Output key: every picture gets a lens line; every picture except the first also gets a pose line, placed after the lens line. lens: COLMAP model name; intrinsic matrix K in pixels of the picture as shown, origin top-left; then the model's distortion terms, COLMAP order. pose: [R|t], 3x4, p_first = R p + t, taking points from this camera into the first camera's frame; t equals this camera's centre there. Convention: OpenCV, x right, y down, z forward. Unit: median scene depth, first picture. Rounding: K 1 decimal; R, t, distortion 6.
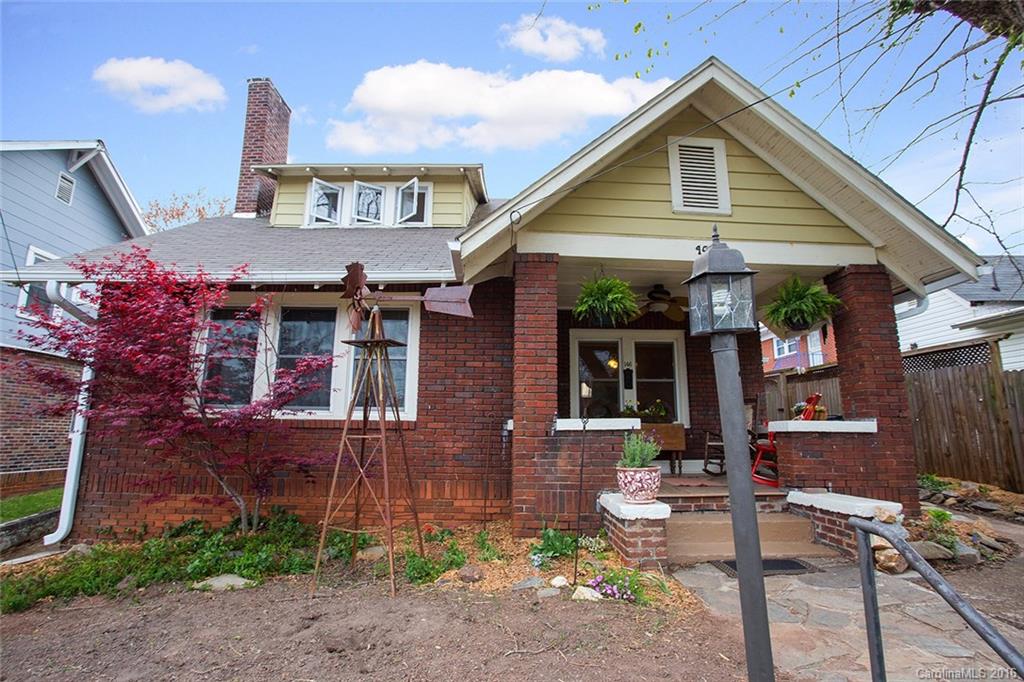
lens RADIAL K [[506.0, 0, 513.7], [0, 506.0, 337.7], [0, 0, 1]] dist [-0.025104, 0.002648]
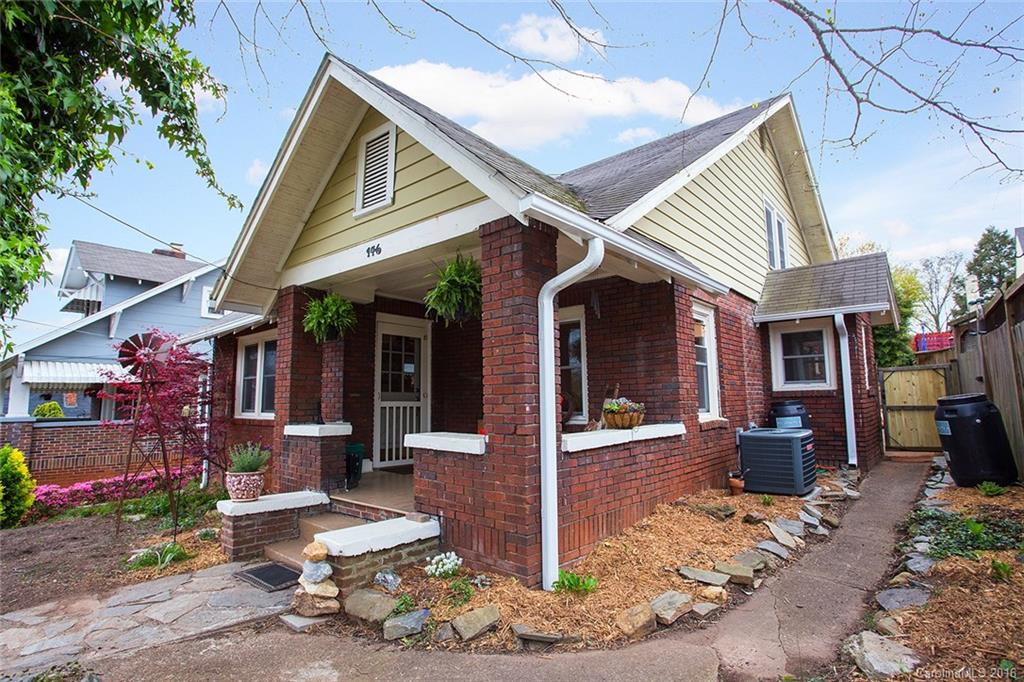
lens RADIAL K [[506.0, 0, 512.5], [0, 506.0, 342.7], [0, 0, 1]] dist [-0.025104, 0.002648]
pose [[0.719083, -0.092133, -0.688789, 1.248830], [0.145711, 0.989129, 0.019812, 0.017009], [0.679476, -0.114611, 0.724691, 0.488120]]
